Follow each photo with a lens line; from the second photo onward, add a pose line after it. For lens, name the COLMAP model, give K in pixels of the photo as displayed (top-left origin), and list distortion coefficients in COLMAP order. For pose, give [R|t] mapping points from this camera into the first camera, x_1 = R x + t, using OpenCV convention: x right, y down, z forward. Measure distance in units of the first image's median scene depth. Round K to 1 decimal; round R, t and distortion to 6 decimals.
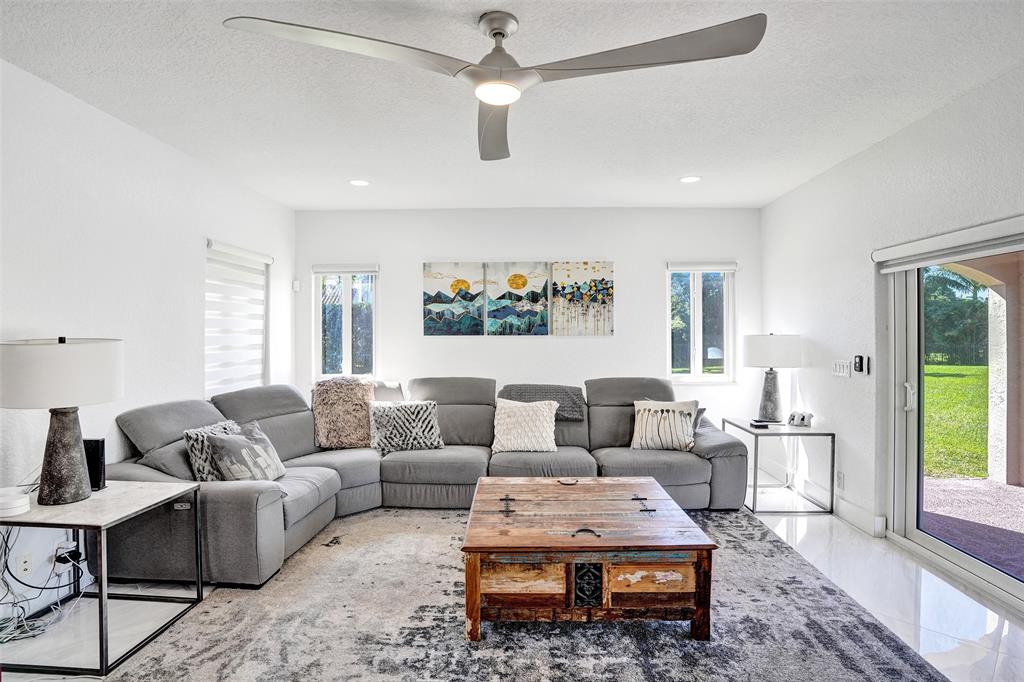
lens RADIAL K [[532.5, 0, 513.5], [0, 532.5, 333.1], [0, 0, 1]] dist [-0.045424, 0.008254]
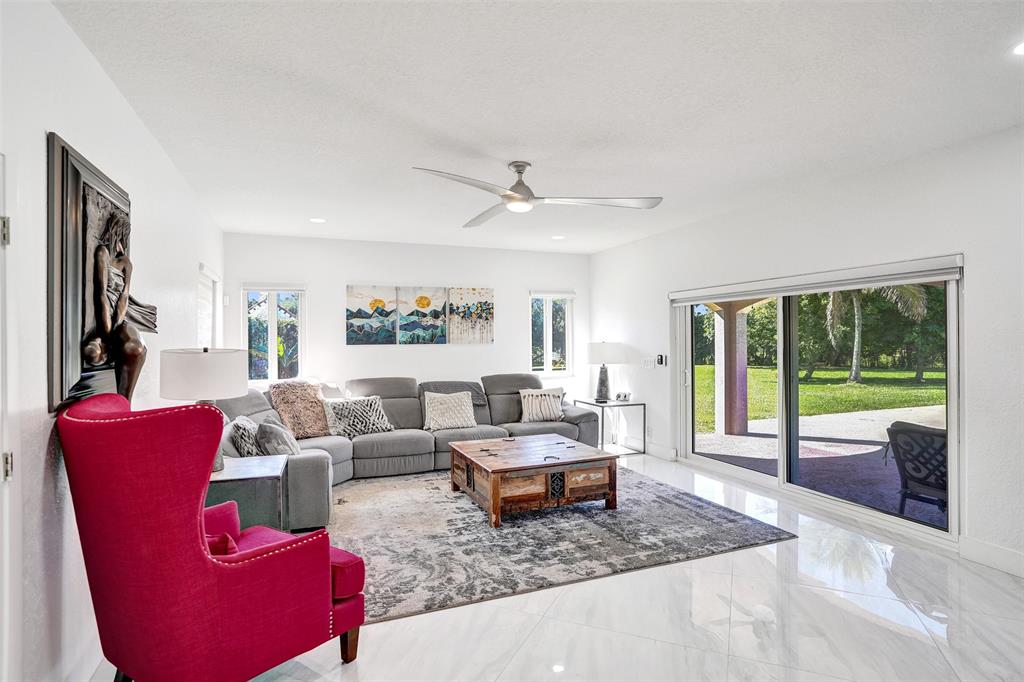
lens RADIAL K [[532.5, 0, 506.8], [0, 532.5, 339.6], [0, 0, 1]] dist [-0.045424, 0.008254]
pose [[0.918271, -0.003872, 0.395934, -0.412450], [0.005072, 0.999985, -0.001984, -0.004085], [-0.395920, 0.003830, 0.918277, -0.325972]]
